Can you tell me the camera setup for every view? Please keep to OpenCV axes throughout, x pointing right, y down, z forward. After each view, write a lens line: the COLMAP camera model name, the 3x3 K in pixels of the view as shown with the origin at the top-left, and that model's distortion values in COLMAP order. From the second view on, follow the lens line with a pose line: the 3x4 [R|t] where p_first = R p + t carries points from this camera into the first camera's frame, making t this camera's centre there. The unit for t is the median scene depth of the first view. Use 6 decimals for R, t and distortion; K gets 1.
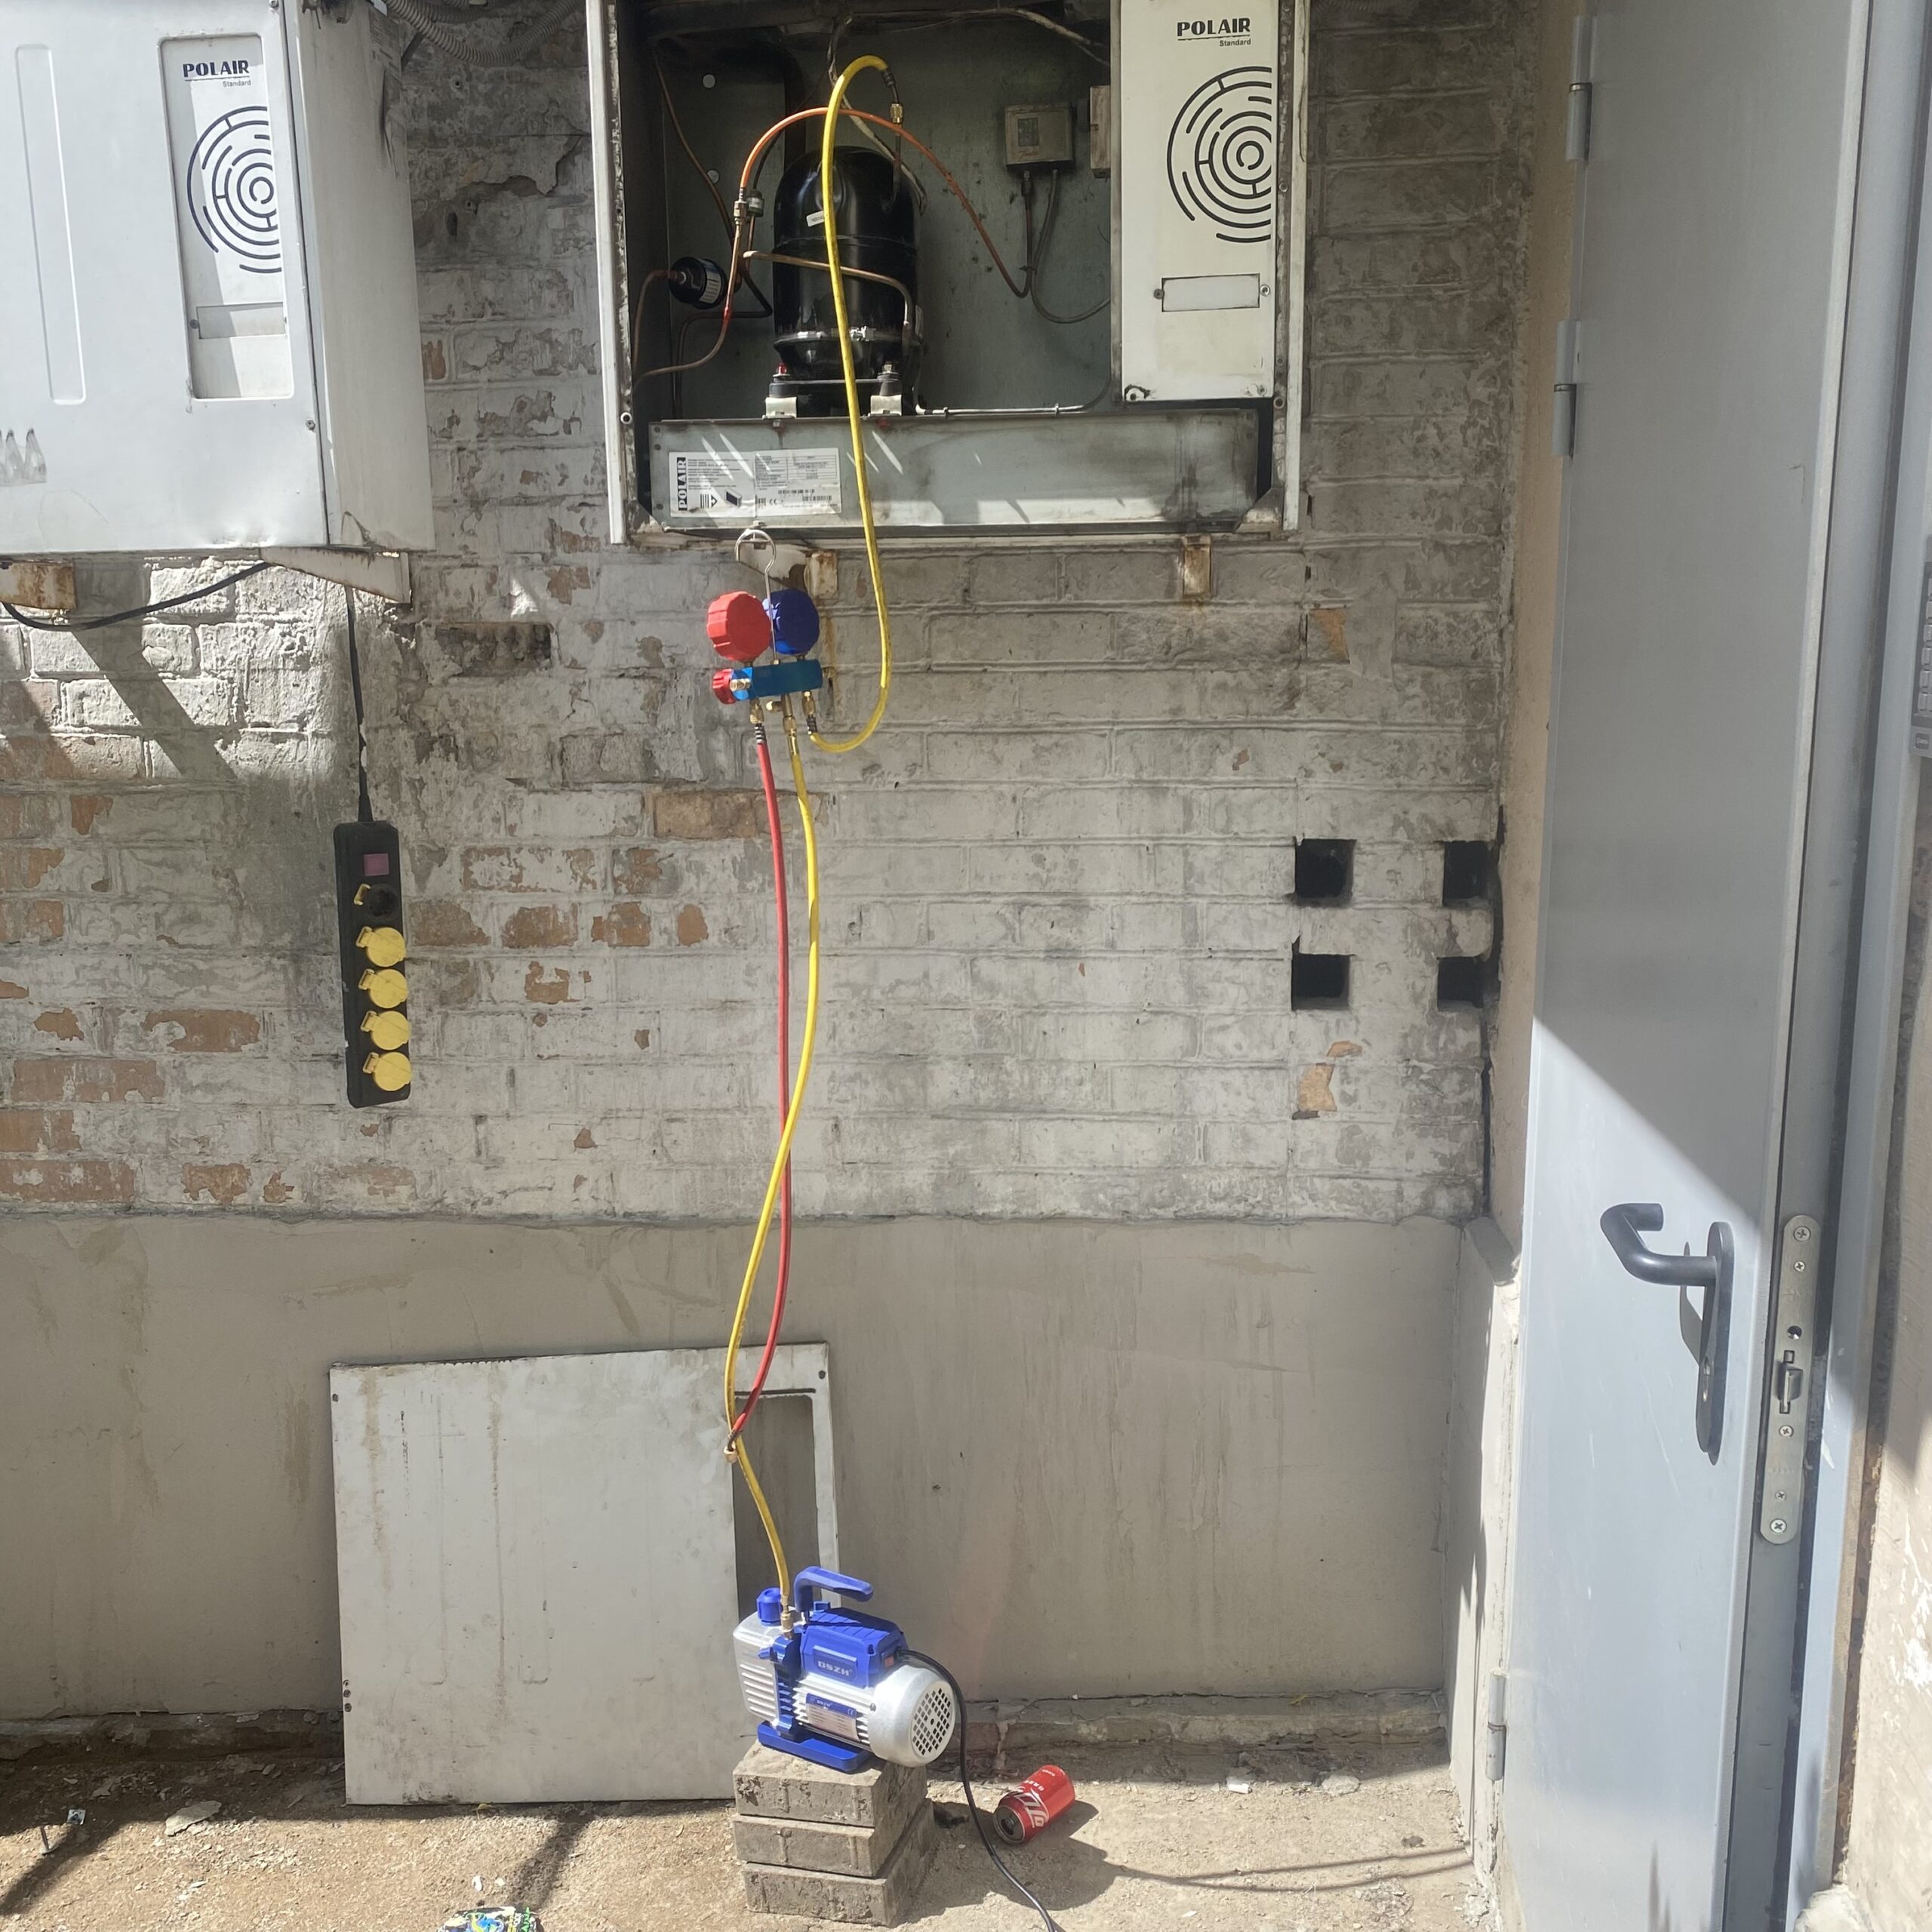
lens RADIAL K [[1870.8, 0, 959.7], [0, 1870.8, 967.3], [0, 0, 1]] dist [0.035619, 0.000000]
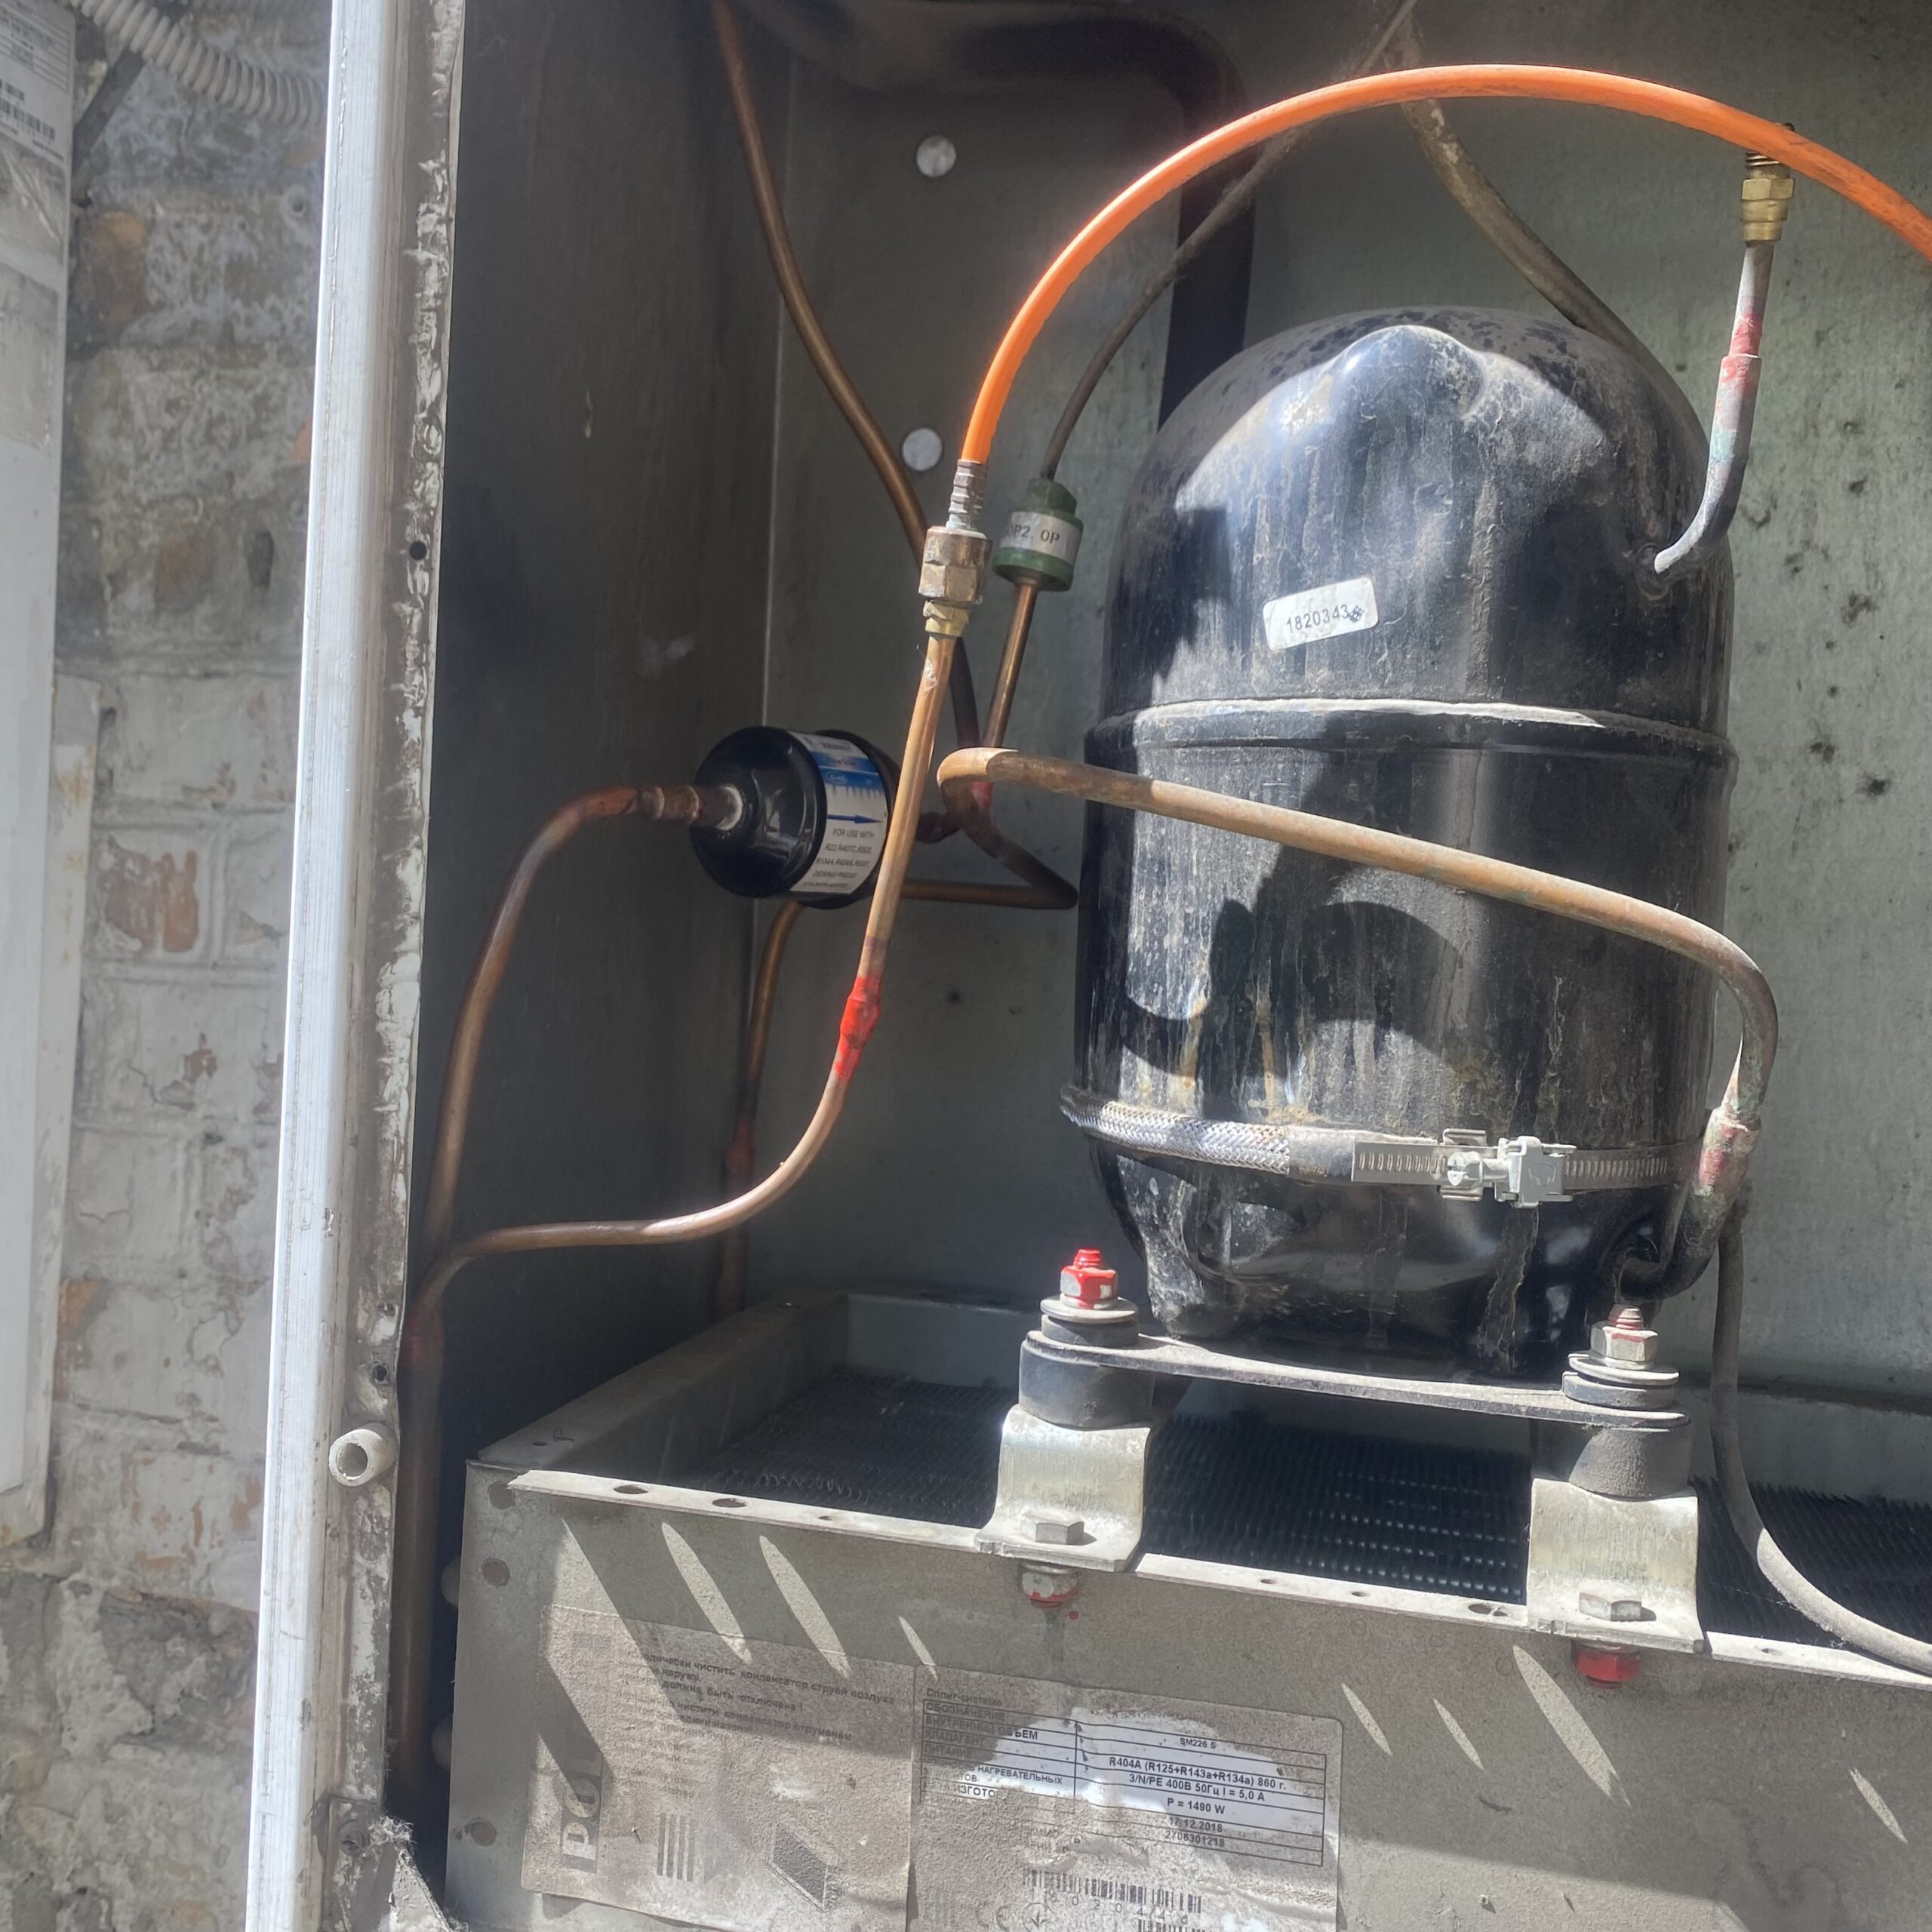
lens RADIAL K [[1870.8, 0, 974.2], [0, 1870.8, 970.3], [0, 0, 1]] dist [0.035619, 0.000000]
pose [[0.985929, 0.069306, -0.152119, -0.065192], [-0.091910, 0.984858, -0.146996, -0.268034], [0.139628, 0.158909, 0.977370, 0.657678]]
